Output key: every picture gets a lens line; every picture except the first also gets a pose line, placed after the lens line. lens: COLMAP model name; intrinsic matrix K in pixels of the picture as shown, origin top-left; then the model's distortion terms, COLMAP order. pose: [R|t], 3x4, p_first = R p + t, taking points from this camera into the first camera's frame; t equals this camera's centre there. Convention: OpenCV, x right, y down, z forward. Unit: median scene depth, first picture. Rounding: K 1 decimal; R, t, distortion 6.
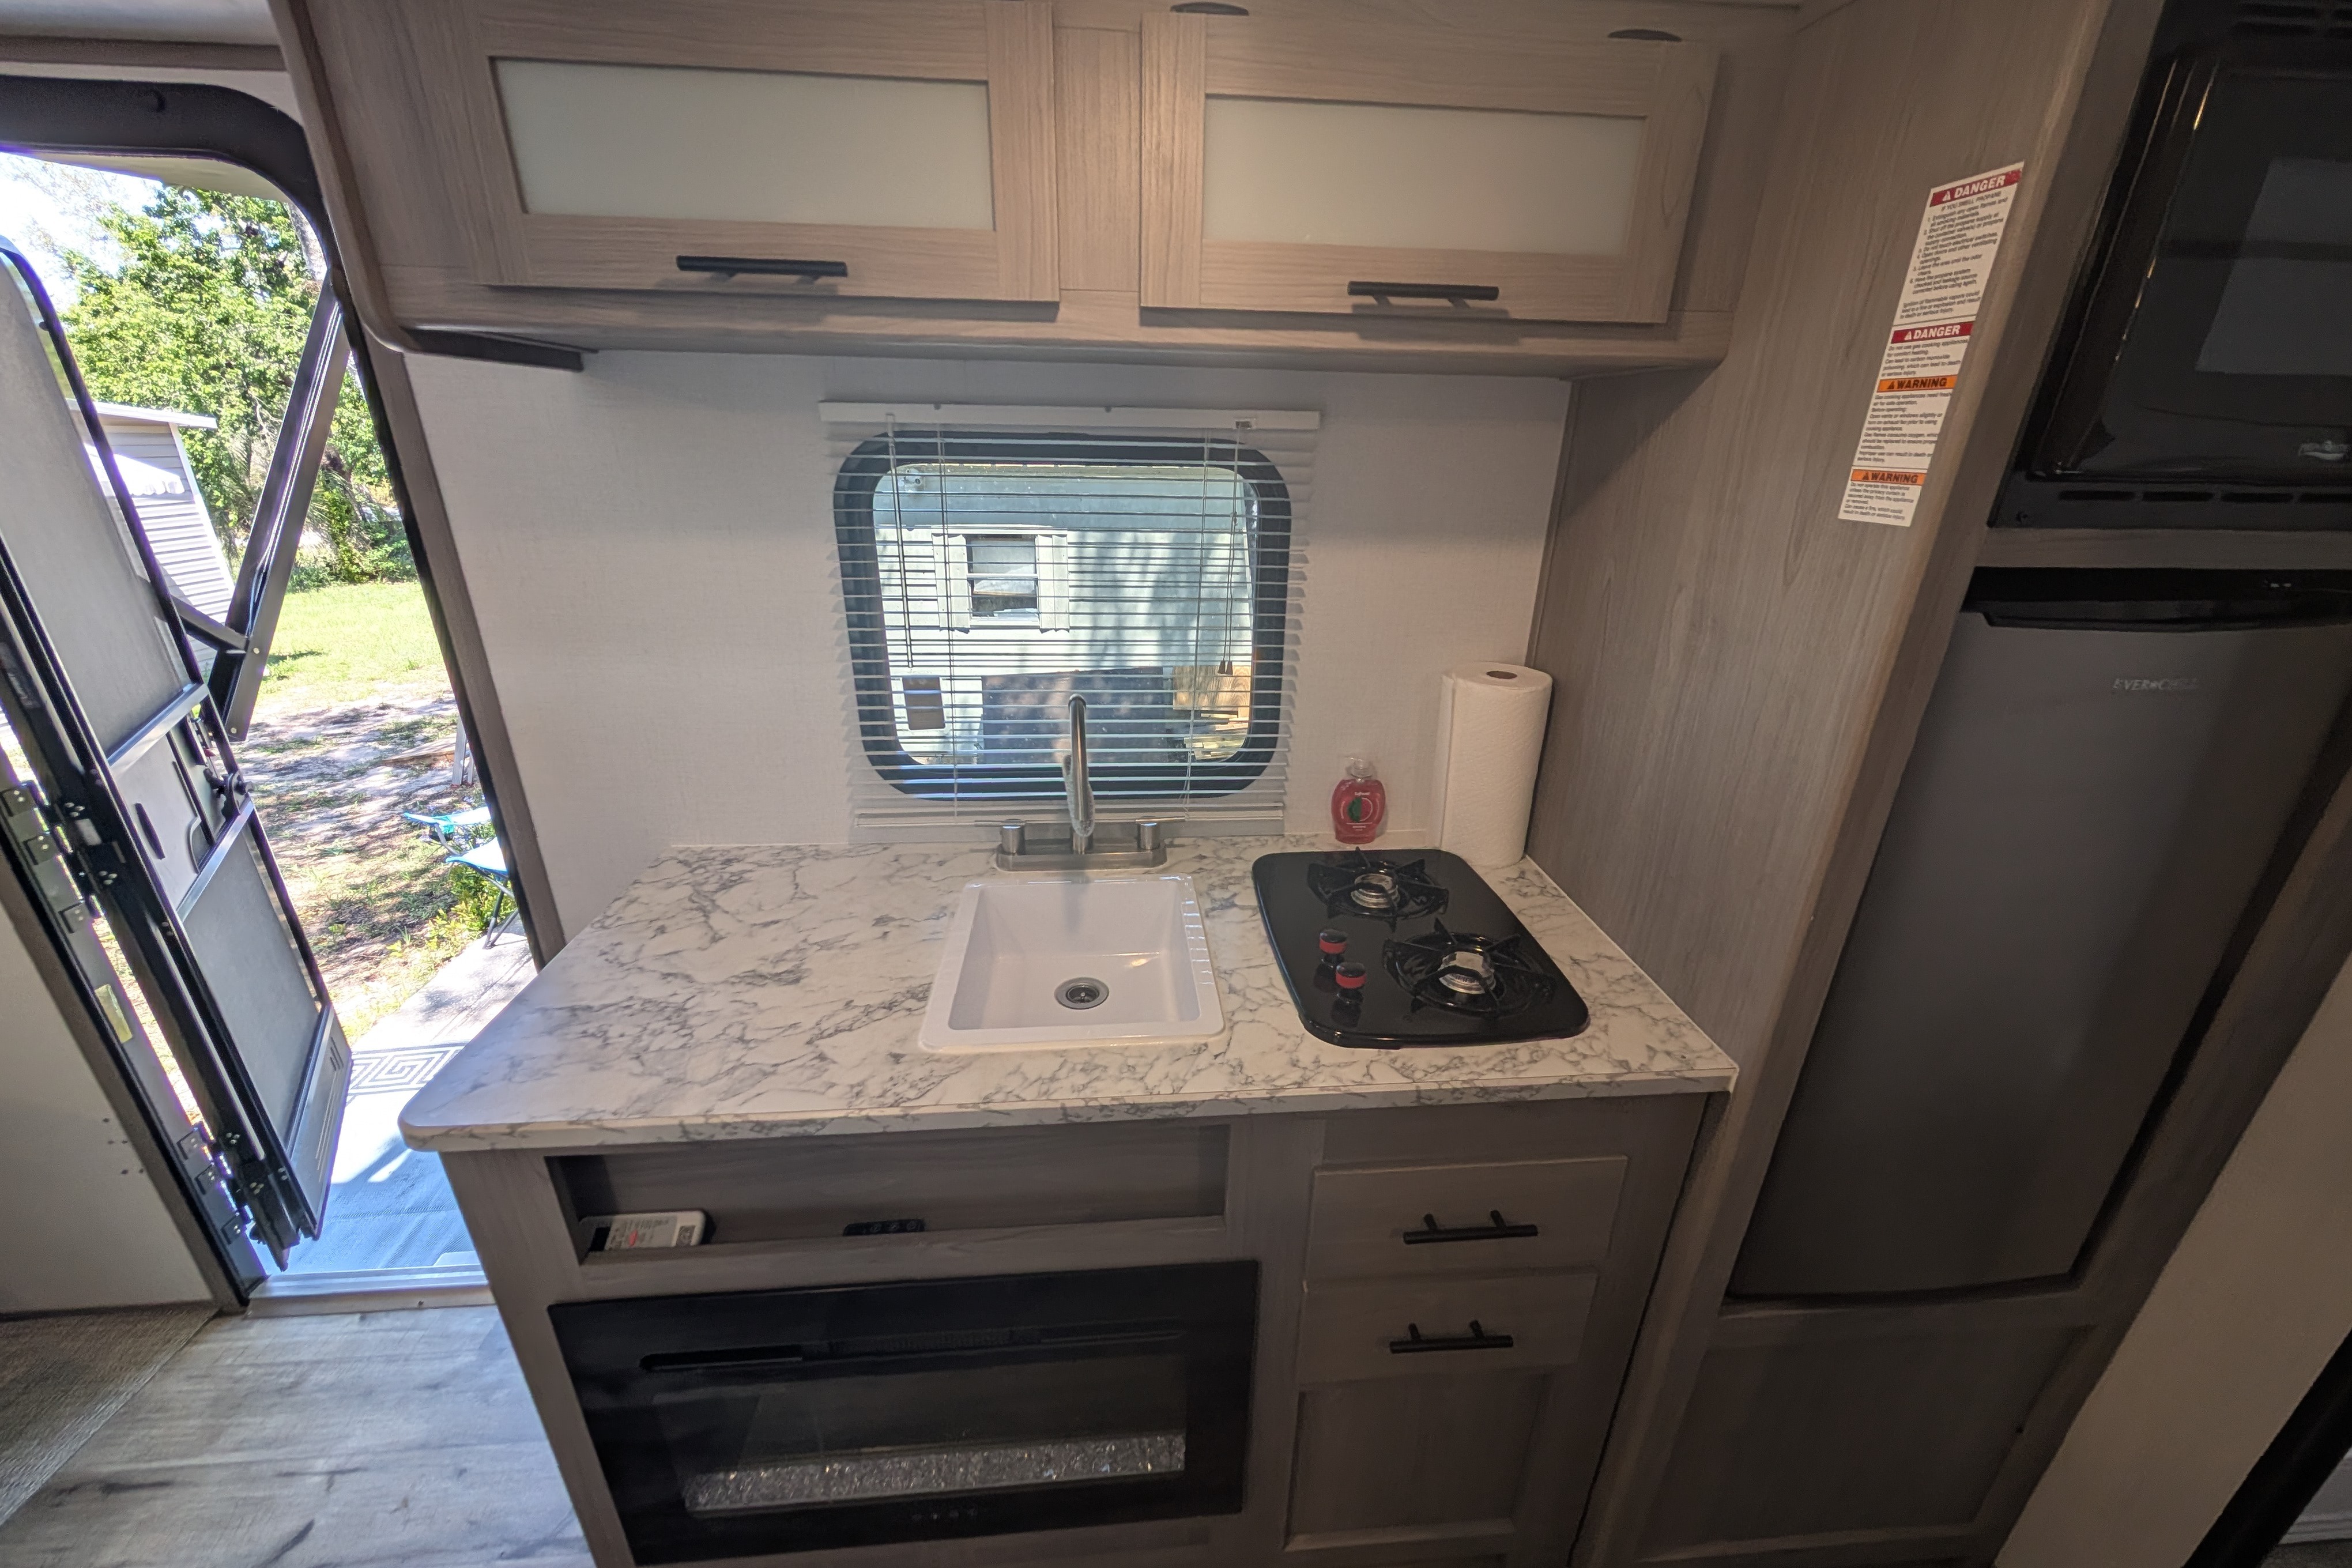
lens RADIAL K [[888.0, 0, 1174.3], [0, 888.0, 793.2], [0, 0, 1]] dist [-0.000965, -0.000168]
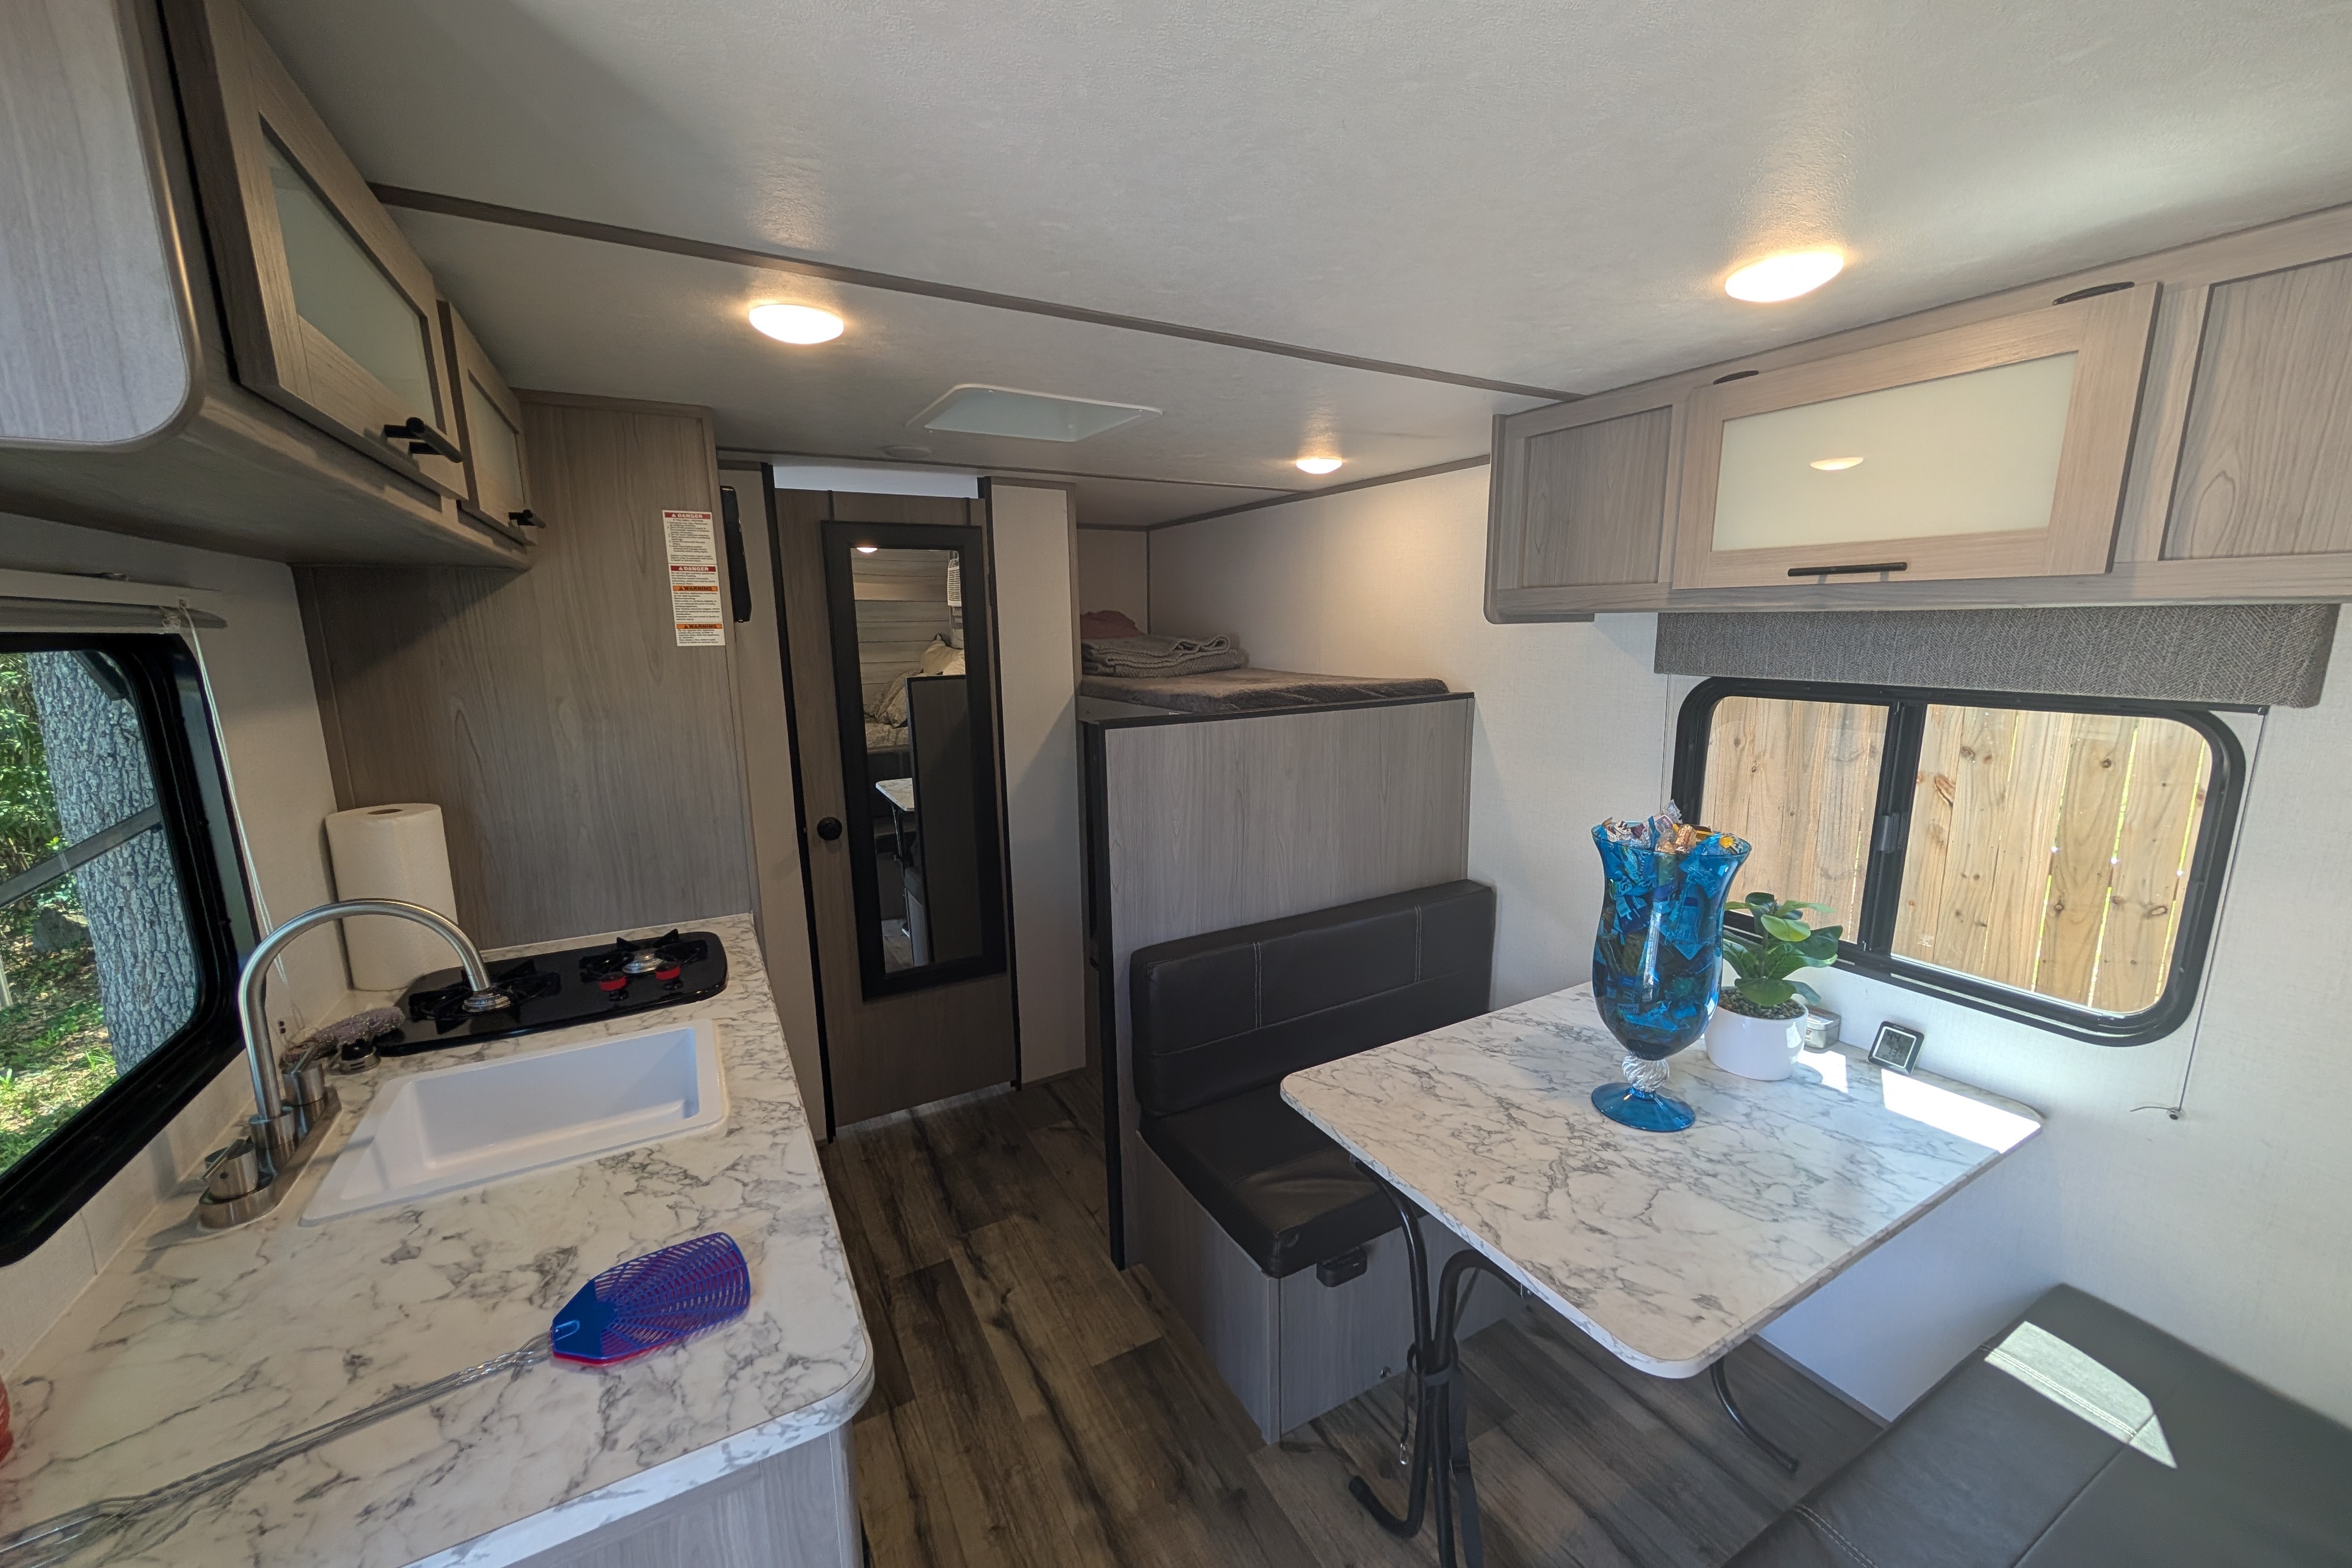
lens RADIAL K [[888.0, 0, 1178.4], [0, 888.0, 788.1], [0, 0, 1]] dist [-0.000965, -0.000168]
pose [[-0.410995, -0.184156, 0.892844, -0.829216], [0.342026, 0.876695, 0.338267, -0.154314], [-0.845045, 0.444401, -0.297331, 0.370016]]
